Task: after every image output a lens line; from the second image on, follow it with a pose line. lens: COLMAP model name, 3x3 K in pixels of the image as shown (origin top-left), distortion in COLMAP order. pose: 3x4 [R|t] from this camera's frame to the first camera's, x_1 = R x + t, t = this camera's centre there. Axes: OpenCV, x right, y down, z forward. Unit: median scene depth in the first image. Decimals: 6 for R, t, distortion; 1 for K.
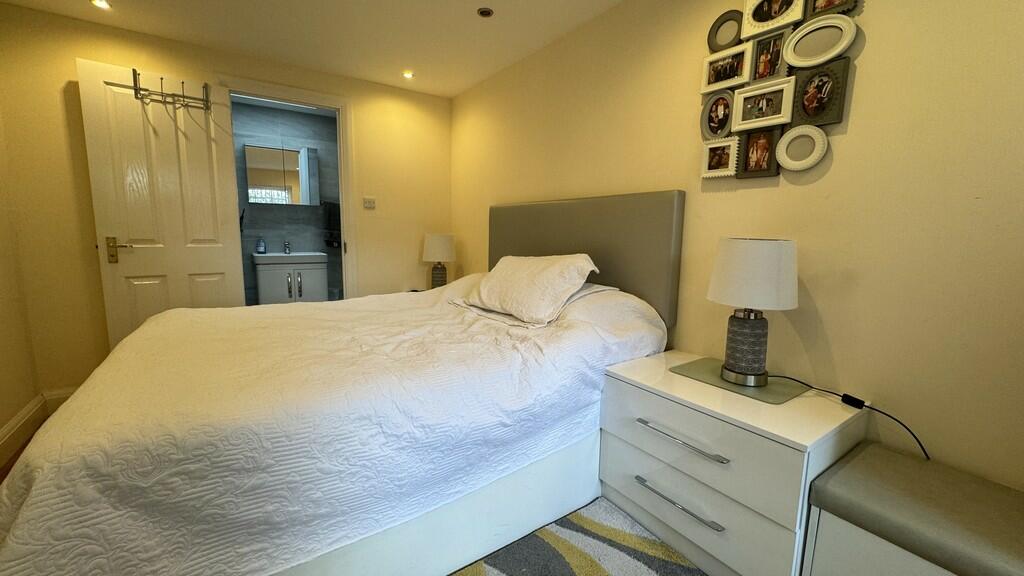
lens RADIAL K [[415.0, 0, 511.5], [0, 415.0, 288.5], [0, 0, 1]] dist [-0.004152, 0.000602]
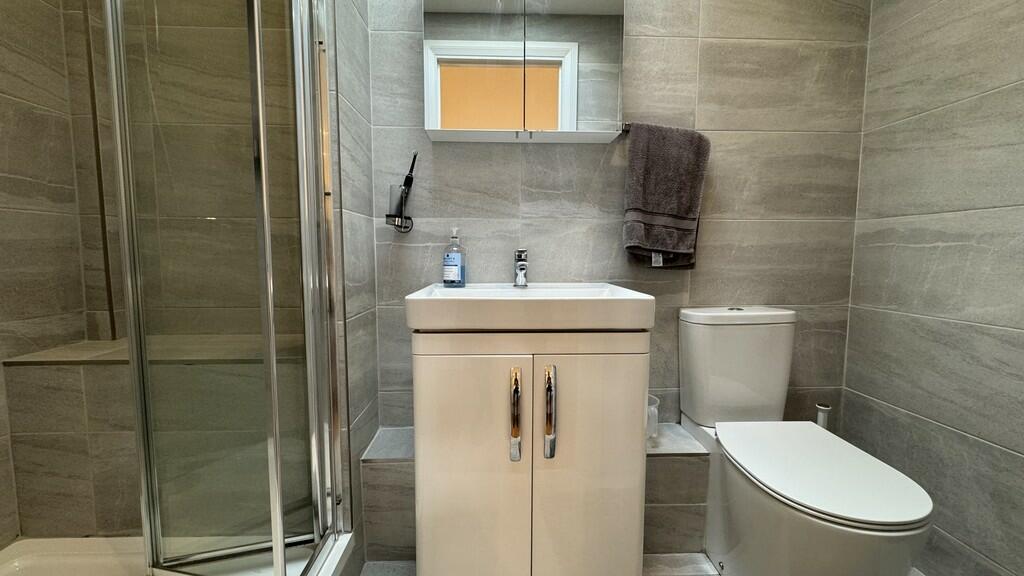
lens RADIAL K [[415.0, 0, 509.0], [0, 415.0, 289.1], [0, 0, 1]] dist [-0.004152, 0.000602]
pose [[0.853209, 0.028950, -0.520765, -0.373090], [-0.061458, 0.997083, -0.045262, -0.066664], [0.517936, 0.070623, 0.852499, 0.708046]]
